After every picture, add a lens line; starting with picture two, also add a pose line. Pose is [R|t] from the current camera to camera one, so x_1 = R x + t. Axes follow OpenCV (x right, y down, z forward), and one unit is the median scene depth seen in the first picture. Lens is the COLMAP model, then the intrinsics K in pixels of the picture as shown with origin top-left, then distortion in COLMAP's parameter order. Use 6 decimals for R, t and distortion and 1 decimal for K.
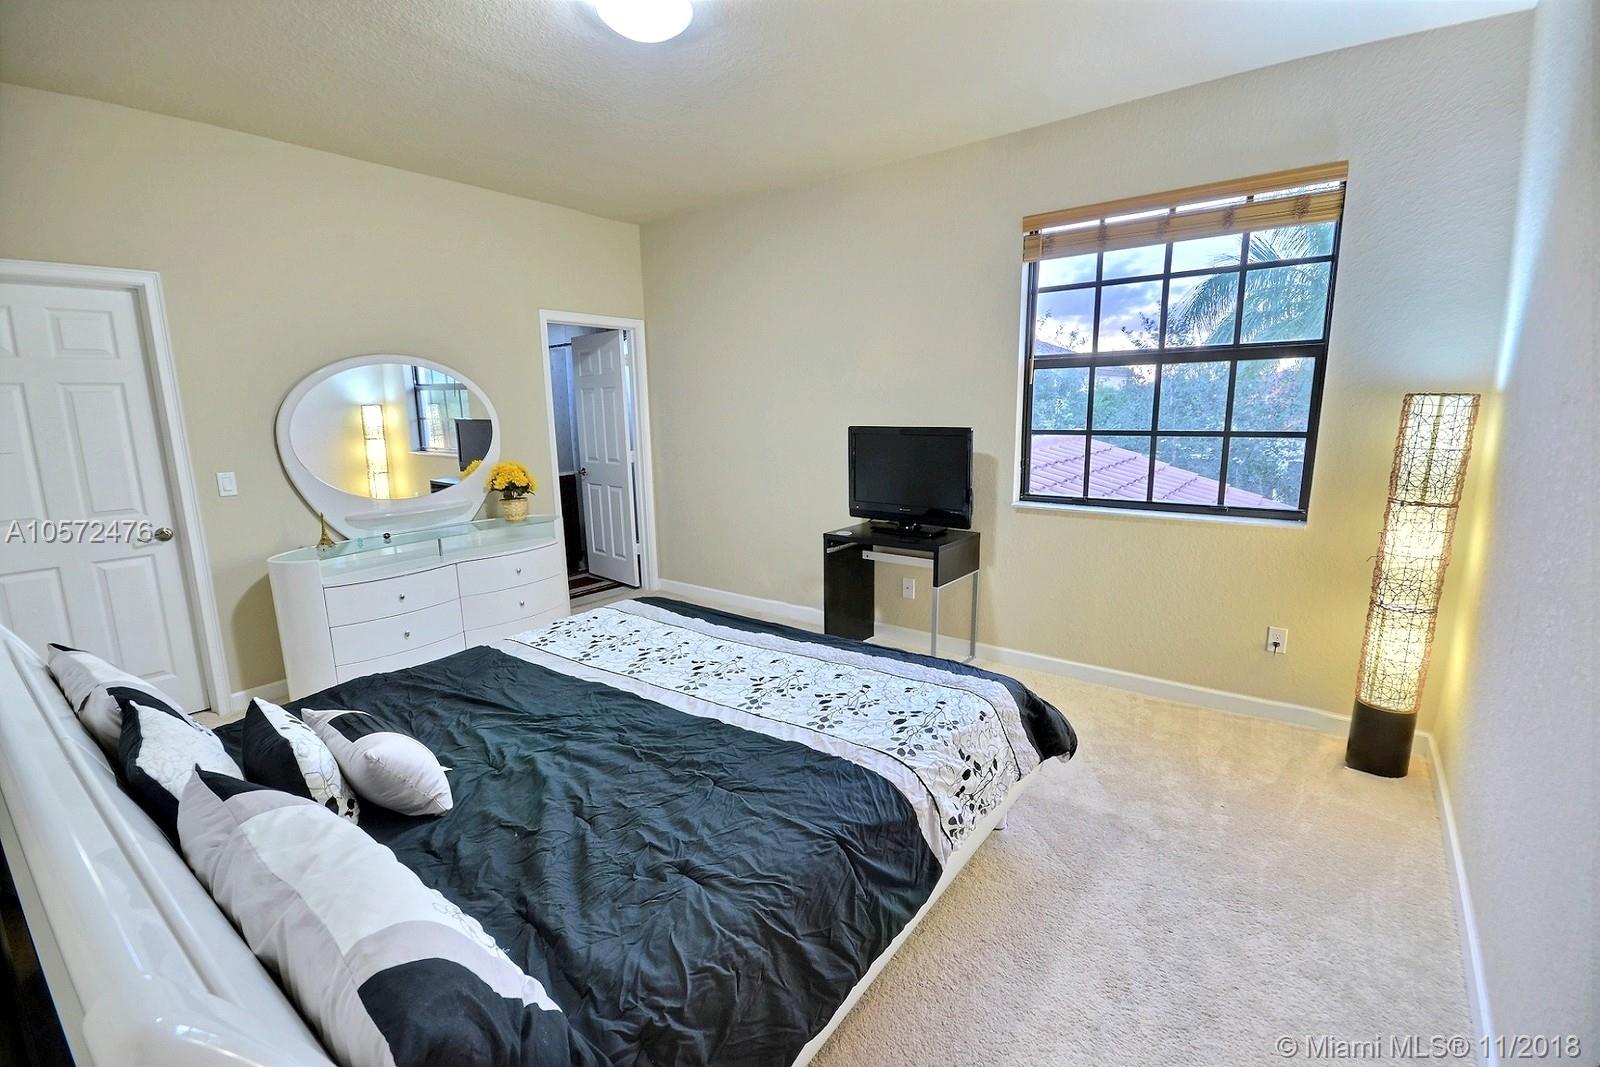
lens RADIAL K [[706.4, 0, 796.4], [0, 706.4, 531.8], [0, 0, 1]] dist [-0.001291, -0.000172]
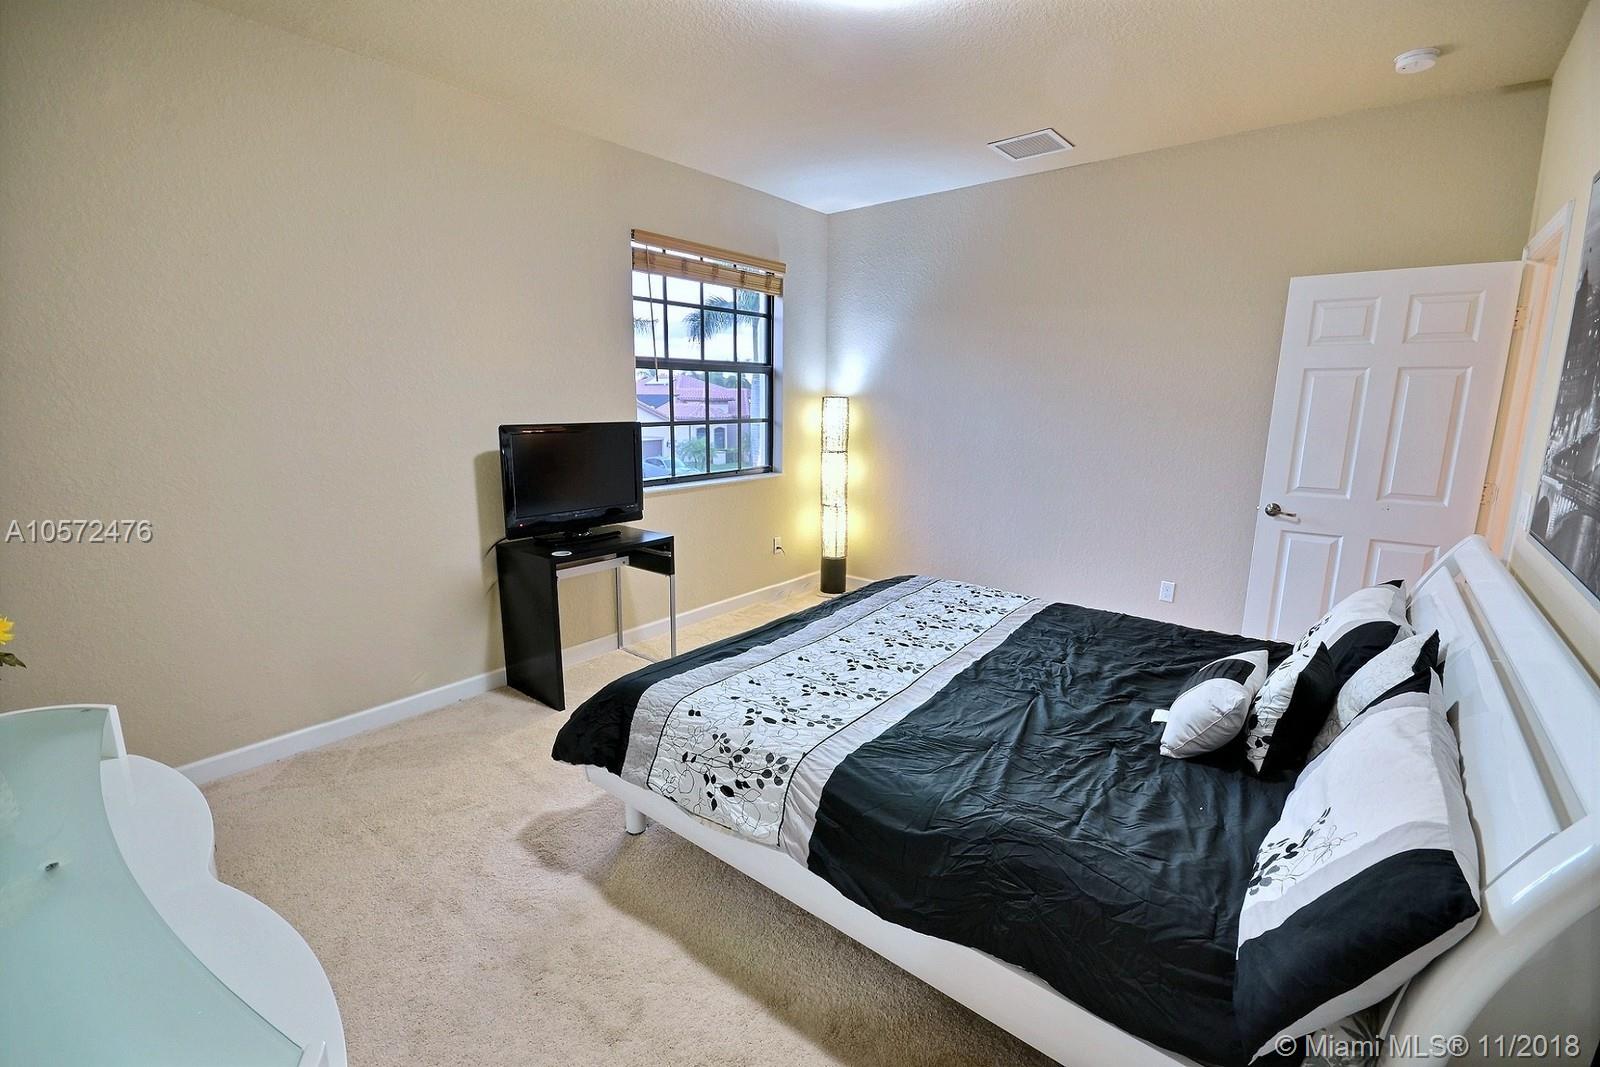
lens RADIAL K [[706.4, 0, 796.4], [0, 706.4, 531.8], [0, 0, 1]] dist [-0.001291, -0.000172]
pose [[0.024813, -0.172966, 0.984615, -0.994822], [0.176824, 0.970148, 0.165968, -0.151045], [-0.983930, 0.169985, 0.054657, 0.921421]]
